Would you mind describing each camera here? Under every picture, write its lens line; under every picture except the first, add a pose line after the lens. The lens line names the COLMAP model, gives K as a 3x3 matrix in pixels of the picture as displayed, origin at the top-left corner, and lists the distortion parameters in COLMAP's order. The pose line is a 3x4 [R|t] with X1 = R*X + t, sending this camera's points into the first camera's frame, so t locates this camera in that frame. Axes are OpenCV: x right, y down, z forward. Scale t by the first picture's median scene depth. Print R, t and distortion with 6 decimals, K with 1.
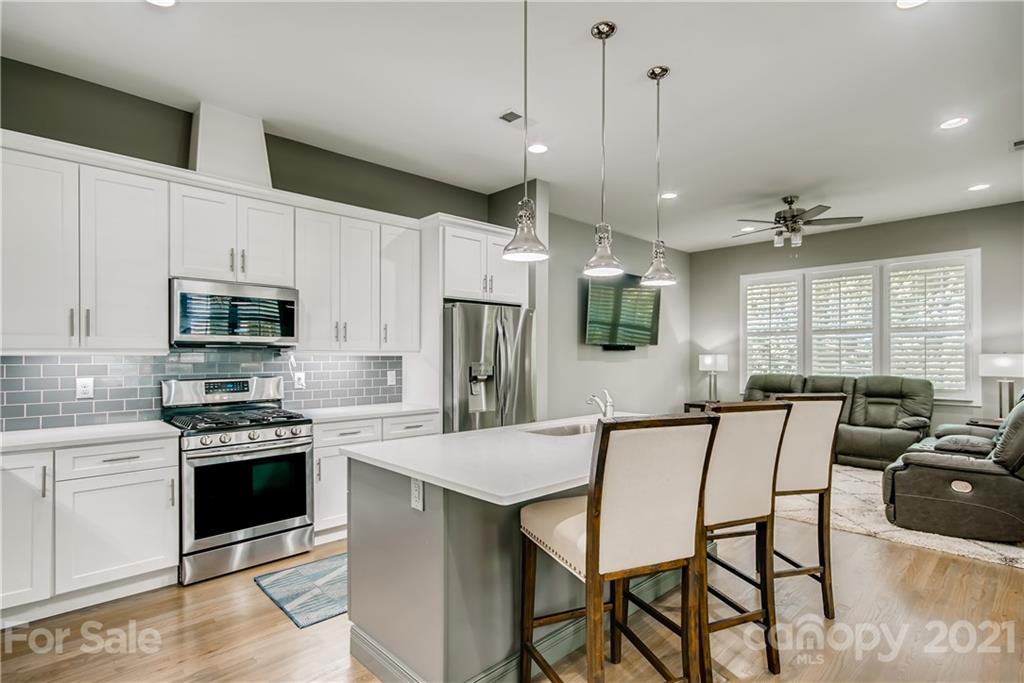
lens RADIAL K [[509.3, 0, 511.9], [0, 509.3, 354.0], [0, 0, 1]] dist [0.001961, 0.000731]
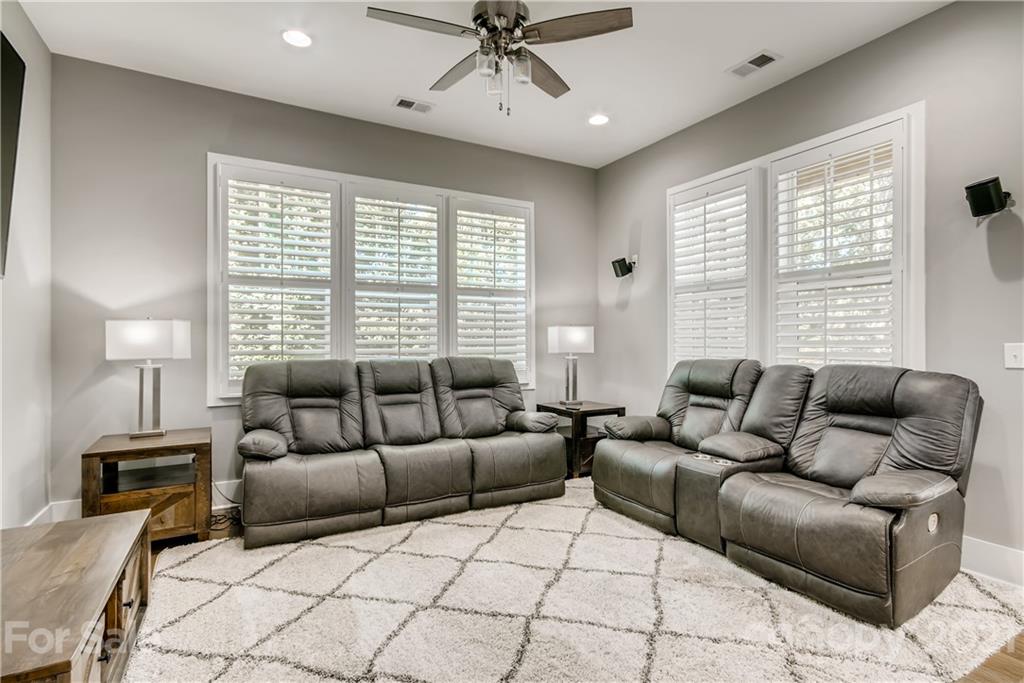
lens RADIAL K [[523.9, 0, 528.7], [0, 523.9, 340.6], [0, 0, 1]] dist [-0.000167, 0.000226]
pose [[0.238623, 0.000666, 0.971112, 0.089977], [-0.002849, 0.999996, 0.000014, 0.027412], [-0.971108, -0.002770, 0.238624, 0.978400]]
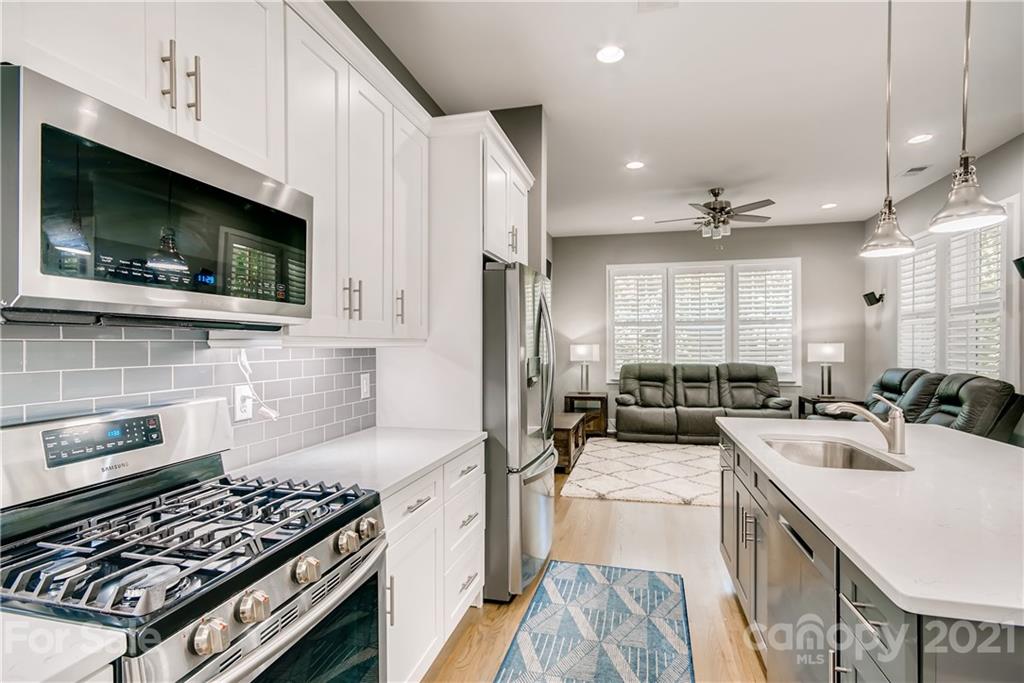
lens RADIAL K [[504.2, 0, 515.6], [0, 504.2, 347.0], [0, 0, 1]] dist [0.001816, 0.000542]
pose [[0.845951, -0.004631, 0.533241, -0.379532], [0.001702, 0.999981, 0.005984, 0.000103], [-0.533258, -0.004154, 0.845942, 0.413129]]
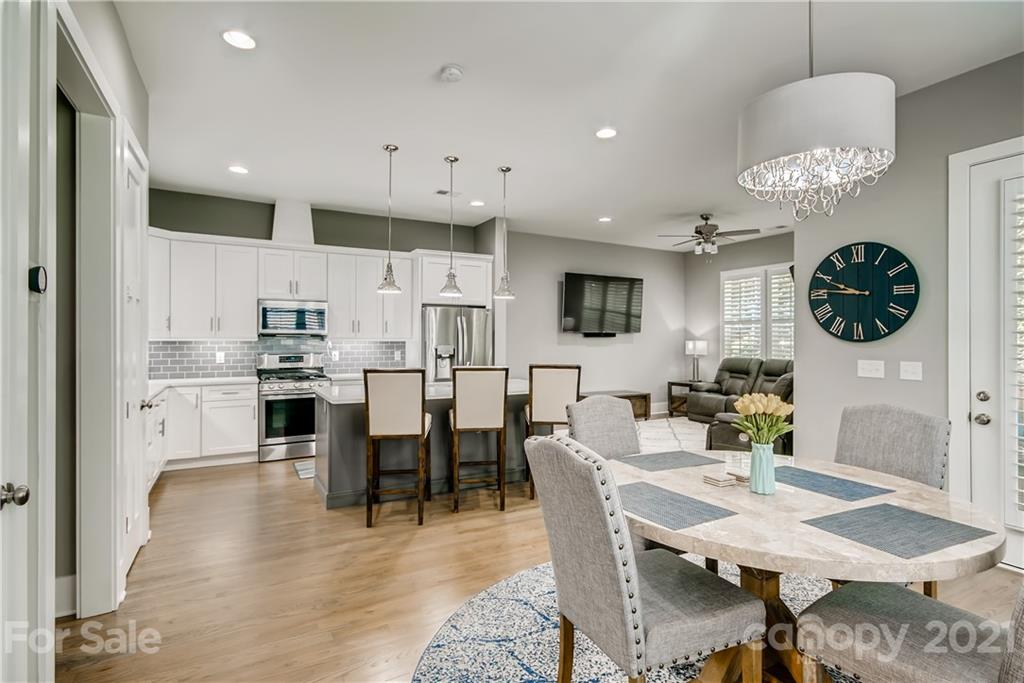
lens RADIAL K [[500.8, 0, 508.3], [0, 500.8, 337.6], [0, 0, 1]] dist [0.000269, 0.000229]
pose [[0.964838, 0.001773, -0.262839, 0.460161], [-0.001883, 0.999998, -0.000168, -0.007196], [0.262839, 0.000657, 0.964840, -0.348524]]
